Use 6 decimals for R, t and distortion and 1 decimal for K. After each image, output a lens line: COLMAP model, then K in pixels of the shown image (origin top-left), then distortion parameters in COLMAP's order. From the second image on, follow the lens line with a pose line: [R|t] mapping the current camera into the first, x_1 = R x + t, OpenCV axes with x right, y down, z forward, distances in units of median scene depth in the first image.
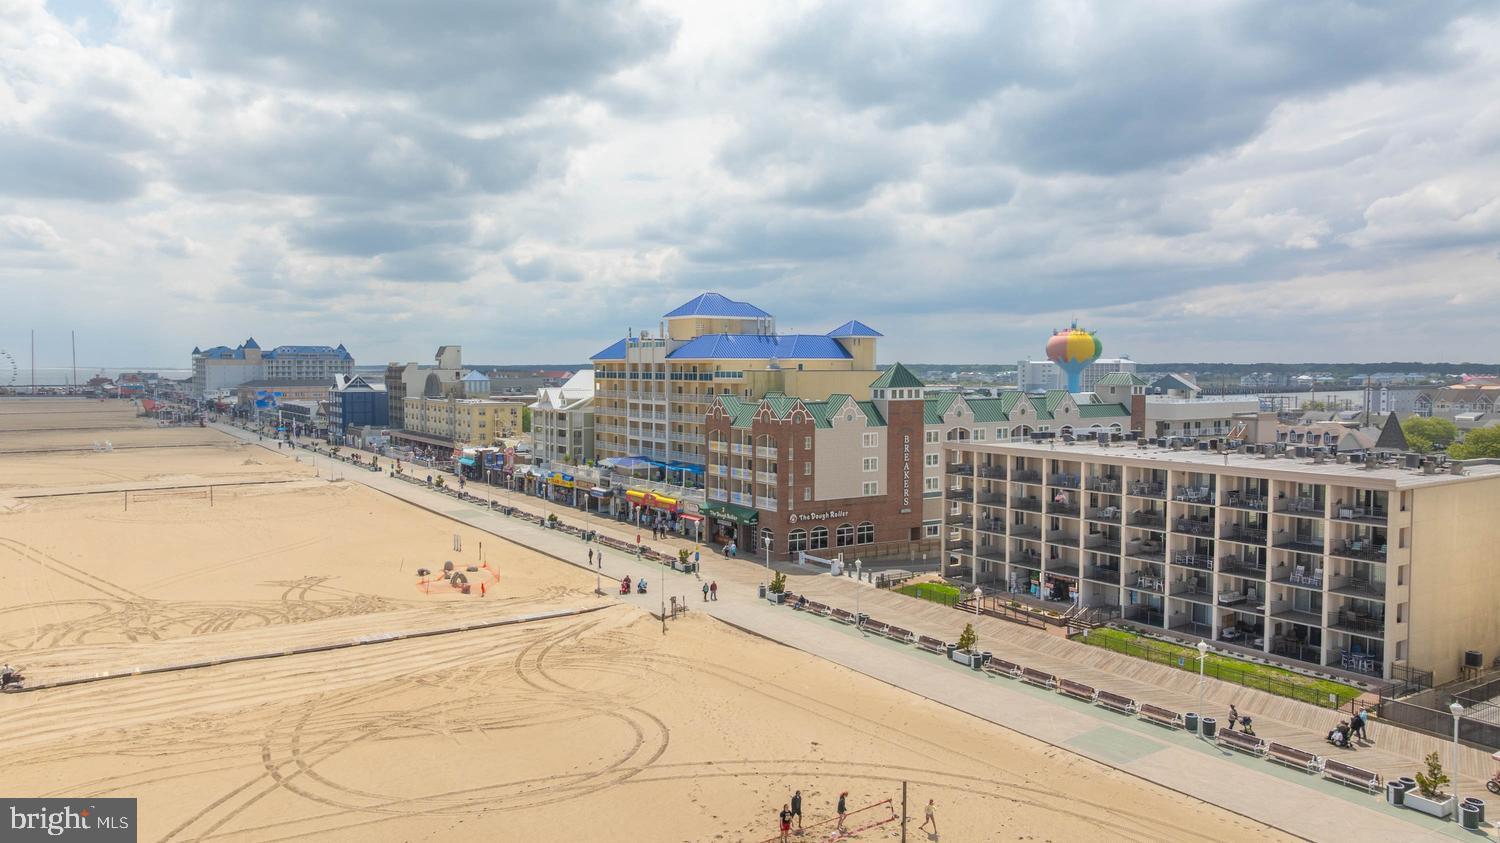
lens RADIAL K [[1061.4, 0, 722.7], [0, 1061.4, 418.6], [0, 0, 1]] dist [-0.049959, 0.001786]
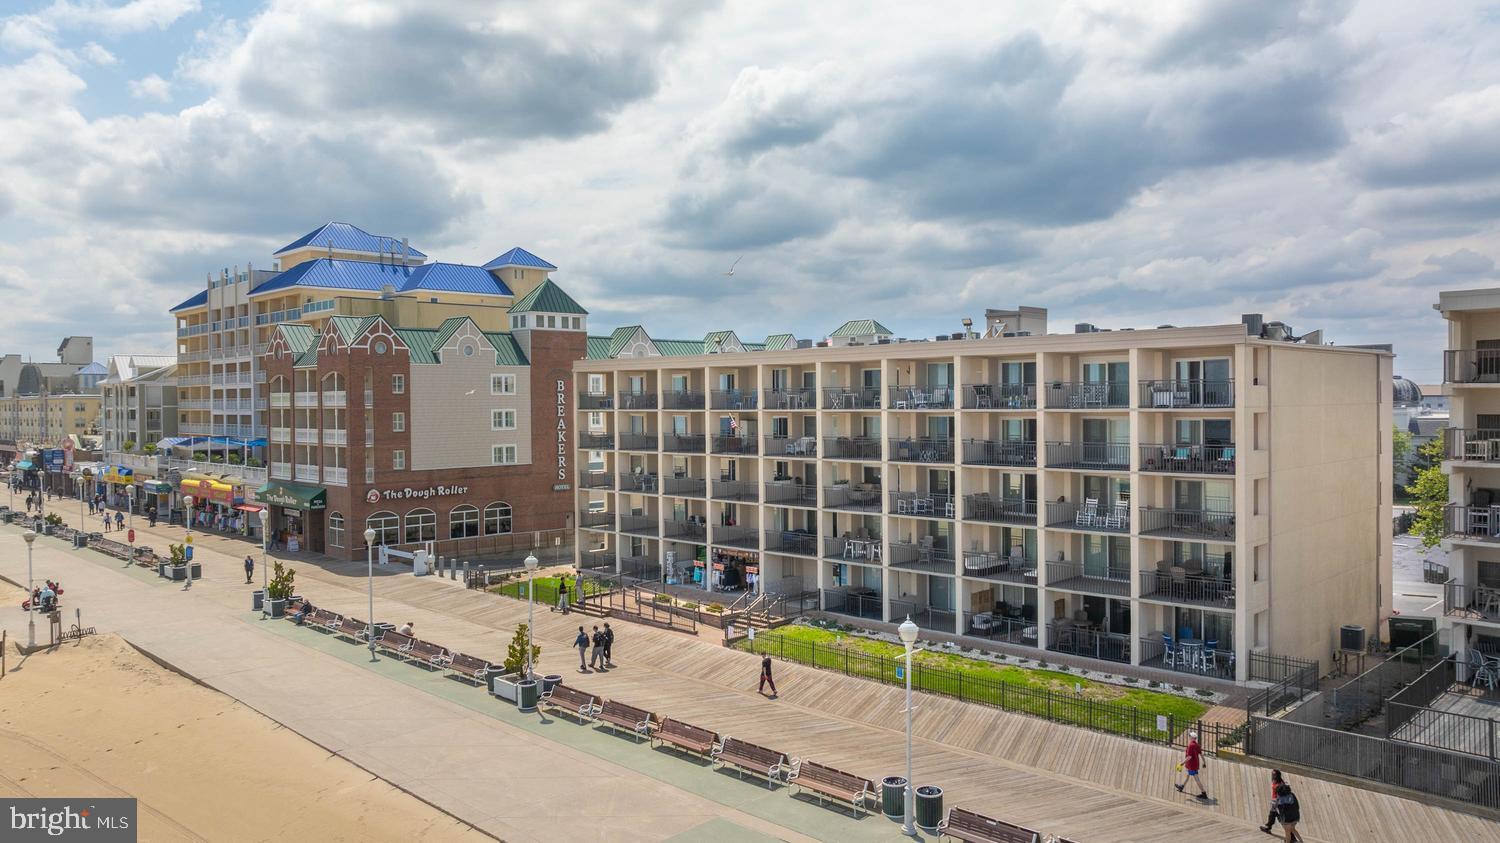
lens RADIAL K [[1088.9, 0, 750.0], [0, 1088.9, 421.5], [0, 0, 1]] dist [-0.029688, -0.003238]
pose [[0.975932, -0.013517, 0.217654, 0.212650], [0.020172, 0.999394, -0.028384, 0.102013], [-0.217138, 0.032091, 0.975613, 0.404799]]
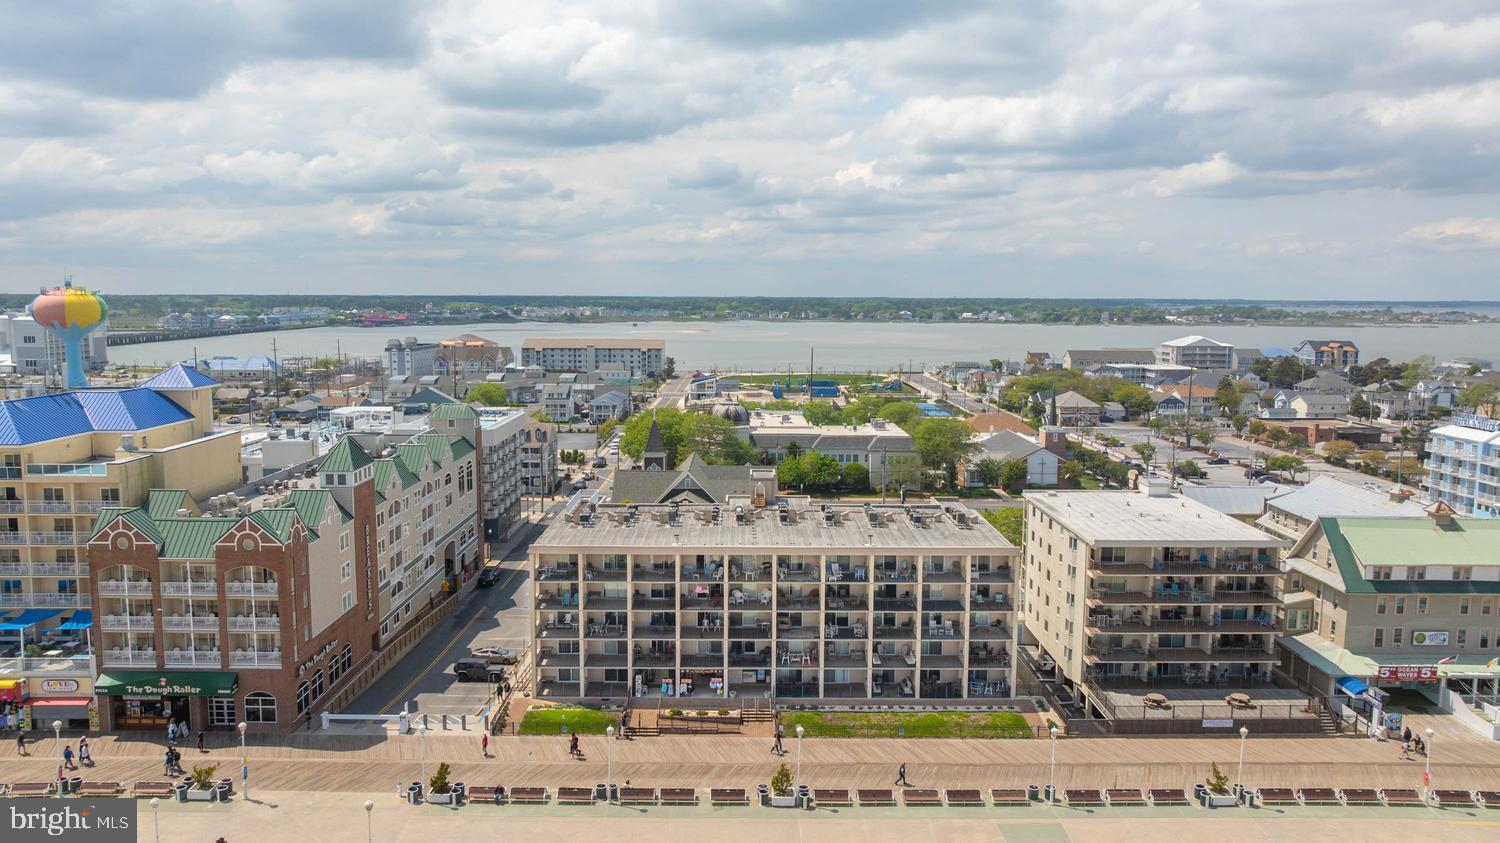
lens RADIAL K [[1088.9, 0, 750.0], [0, 1088.9, 421.5], [0, 0, 1]] dist [-0.029688, -0.003238]
pose [[0.532445, -0.097503, 0.840830, -0.548892], [0.037452, 0.995084, 0.091674, -0.195483], [-0.845636, -0.017321, 0.533479, 0.473701]]
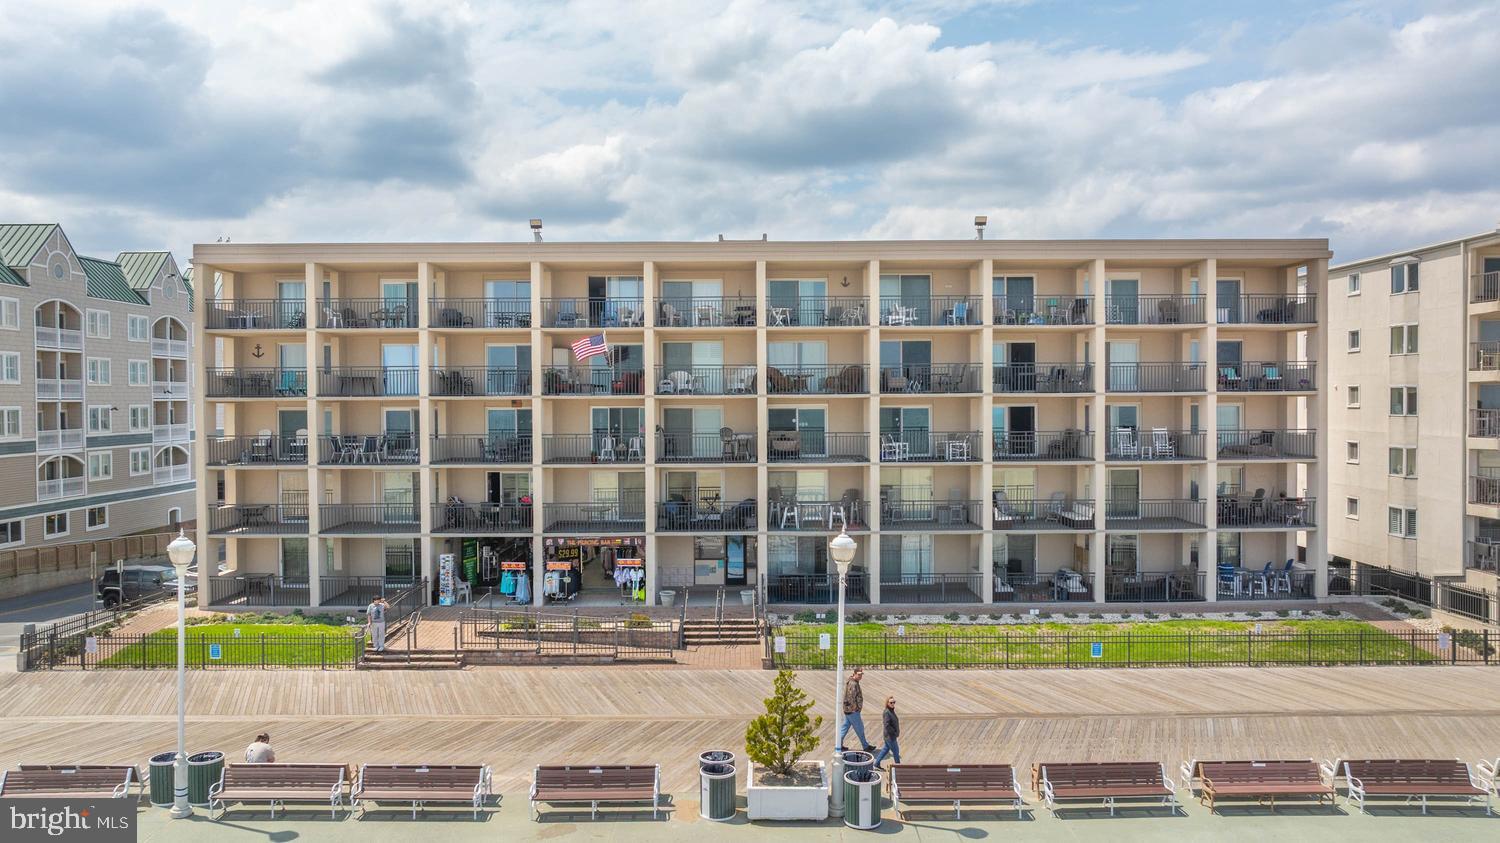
lens RADIAL K [[1052.9, 0, 745.4], [0, 1052.9, 453.9], [0, 0, 1]] dist [-0.023665, -0.000490]
pose [[0.538986, -0.037589, 0.841476, 0.000978], [0.049415, 0.998694, 0.012960, 0.126890], [-0.840864, 0.034597, 0.540139, 0.808576]]
